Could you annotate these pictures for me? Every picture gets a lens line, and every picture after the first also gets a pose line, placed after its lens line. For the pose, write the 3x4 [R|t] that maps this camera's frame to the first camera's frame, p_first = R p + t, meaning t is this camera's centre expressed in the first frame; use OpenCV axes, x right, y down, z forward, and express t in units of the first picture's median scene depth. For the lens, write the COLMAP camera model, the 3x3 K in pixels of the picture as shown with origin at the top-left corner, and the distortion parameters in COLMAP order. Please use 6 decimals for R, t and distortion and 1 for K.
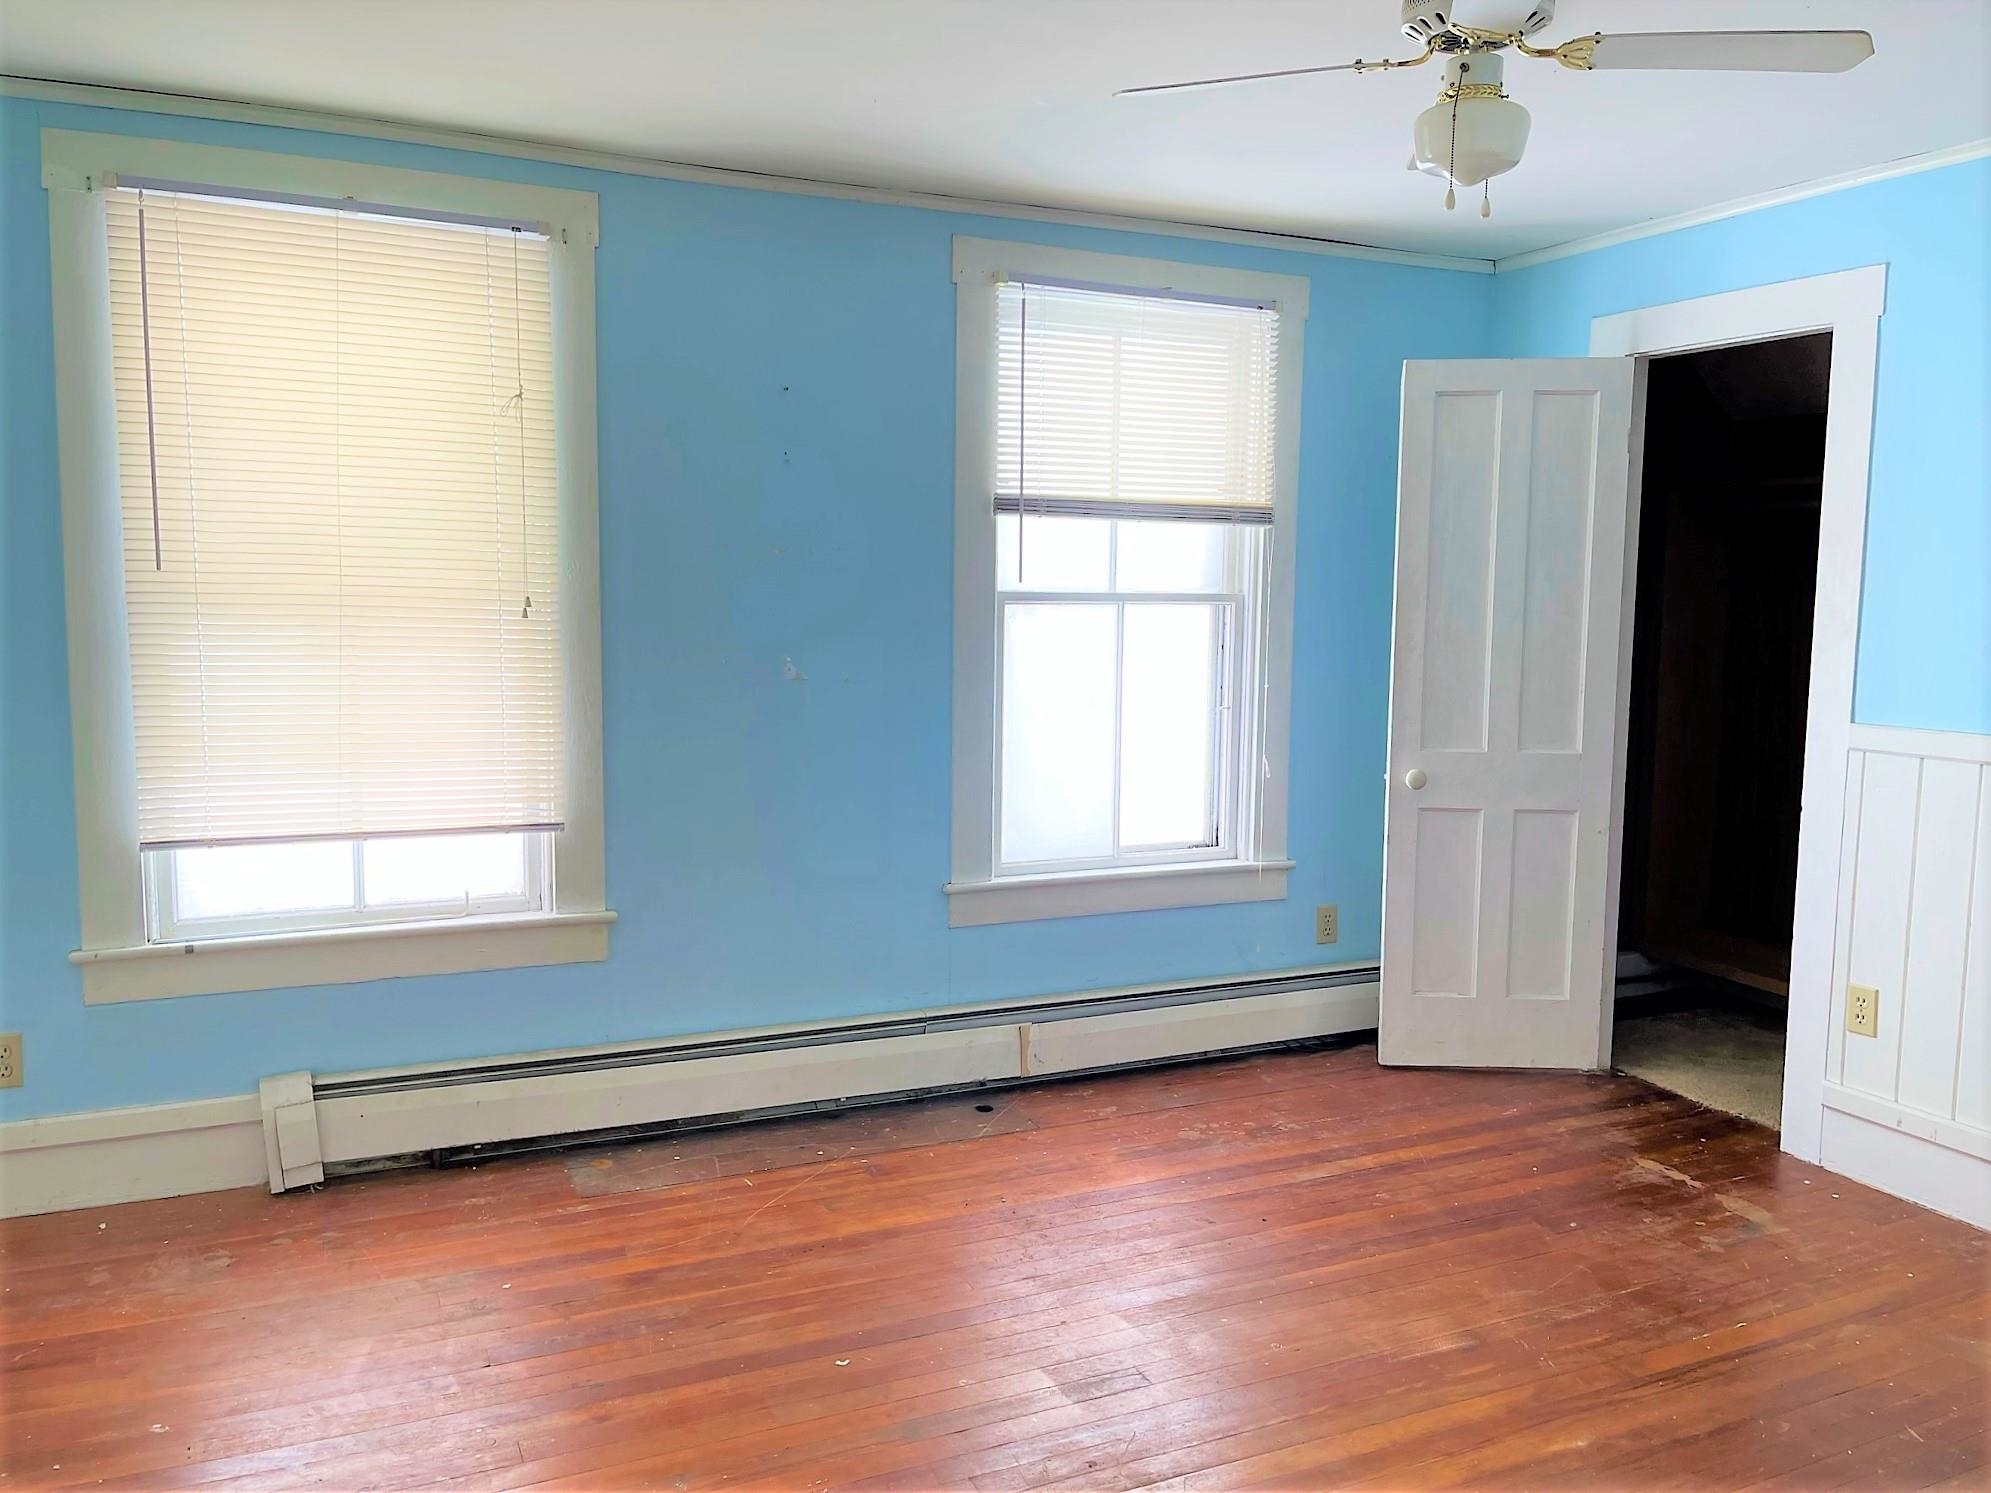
lens RADIAL K [[1495.3, 0, 995.5], [0, 1495.3, 746.5], [0, 0, 1]] dist [0.063368, -0.087813]
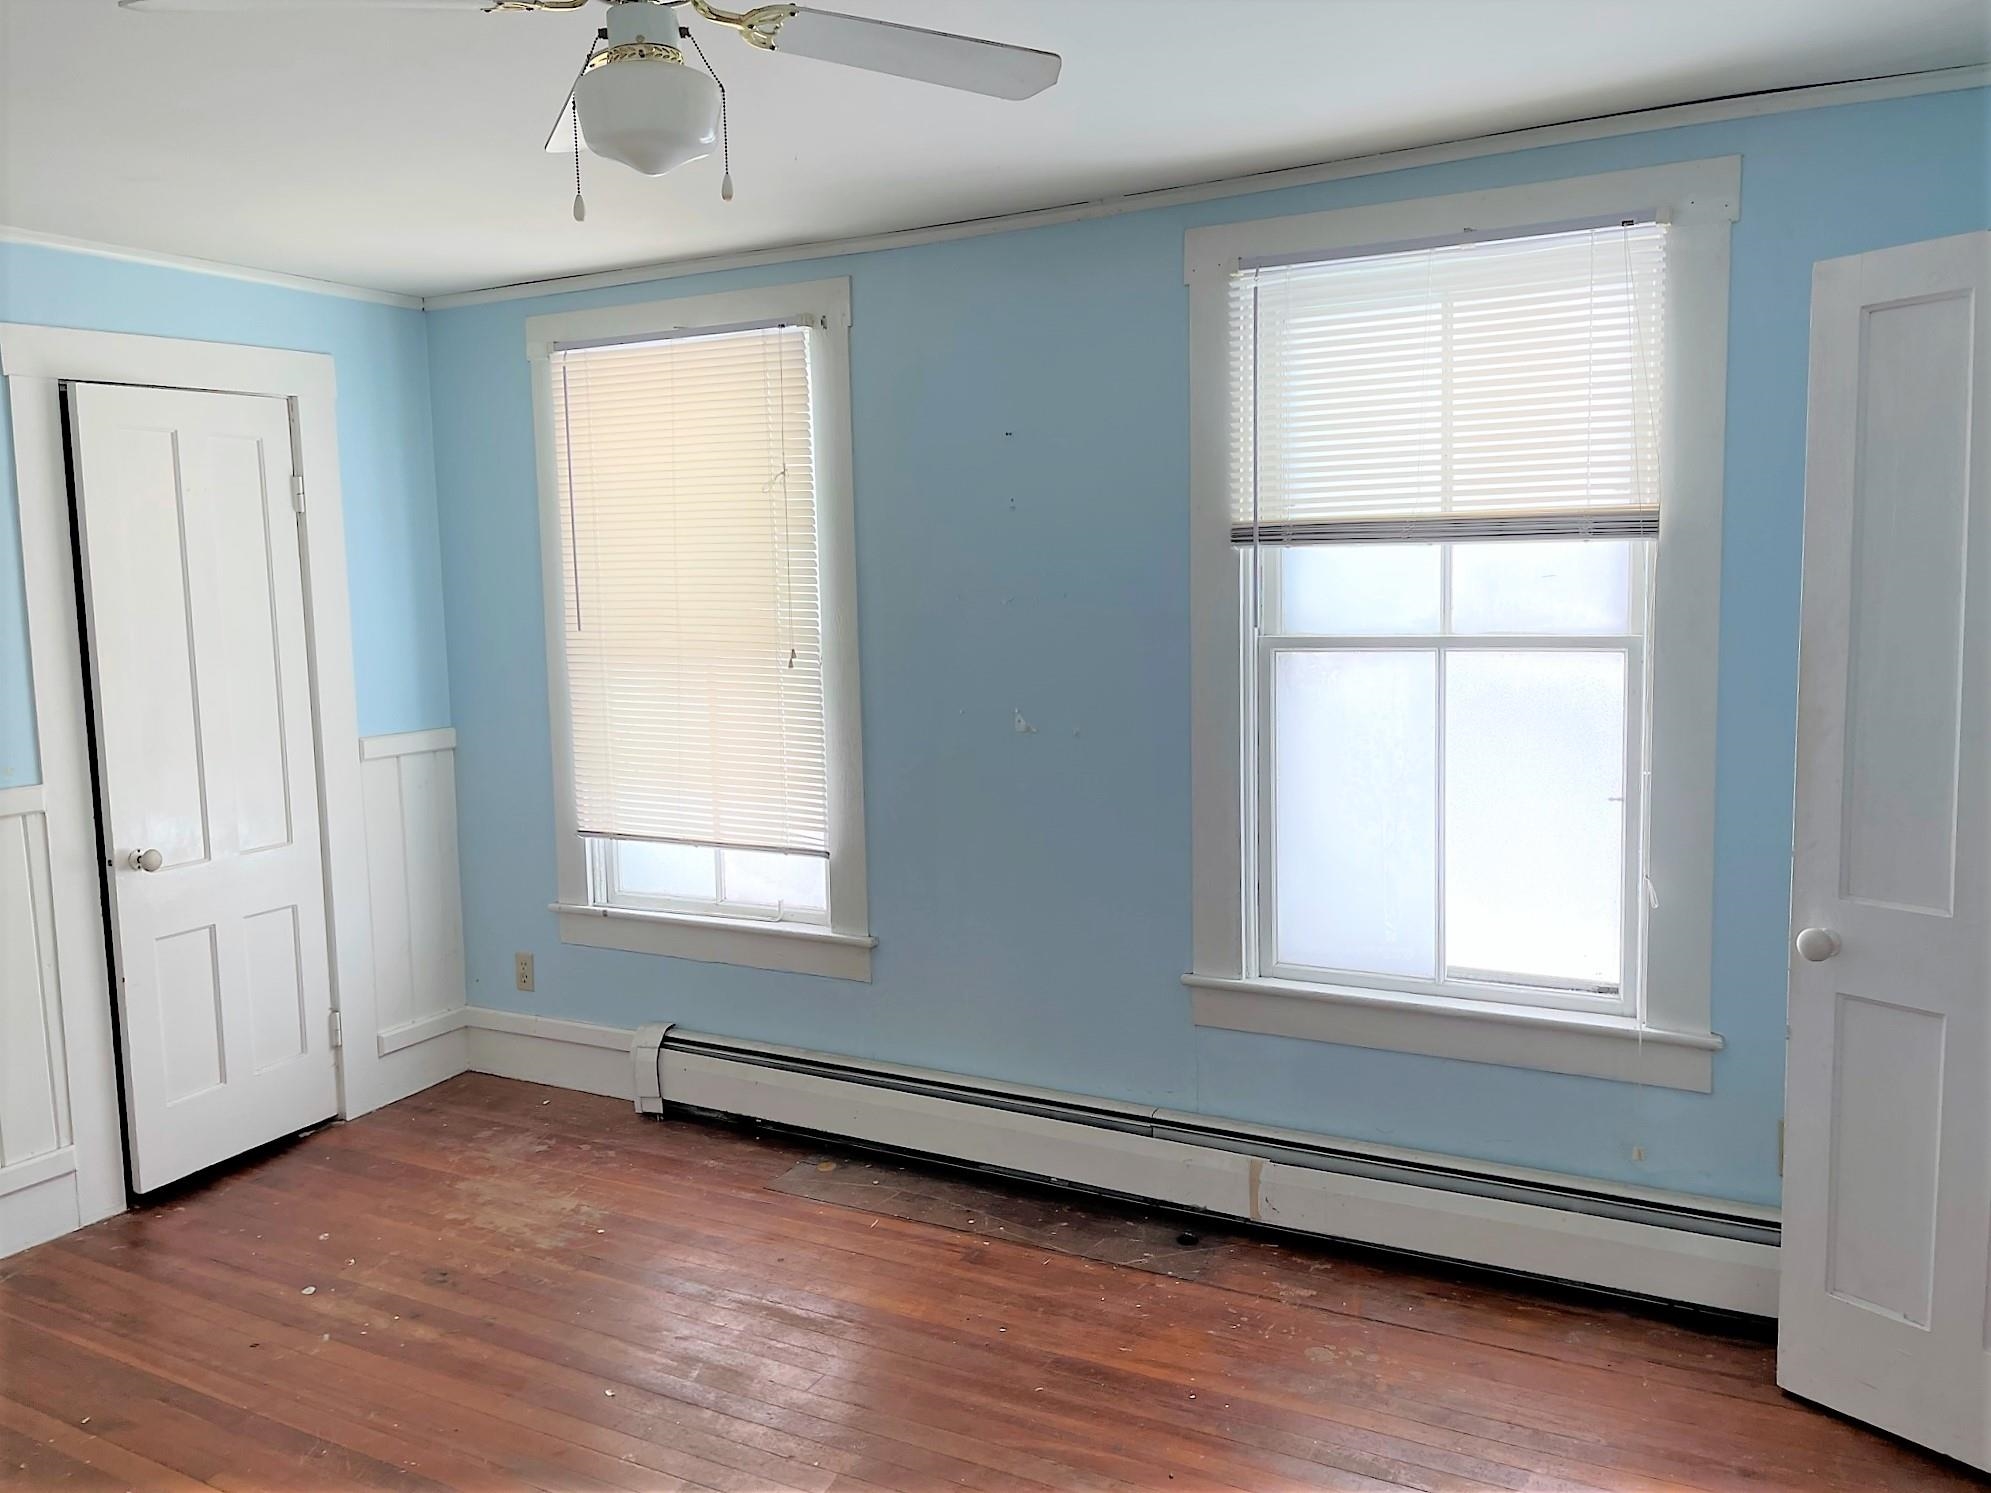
lens RADIAL K [[1495.3, 0, 995.5], [0, 1495.3, 746.5], [0, 0, 1]] dist [0.063368, -0.087813]
pose [[0.610194, 0.058338, -0.790101, 0.658248], [-0.061721, 0.997755, 0.026004, -0.062964], [0.789844, 0.032899, 0.612425, 0.419910]]
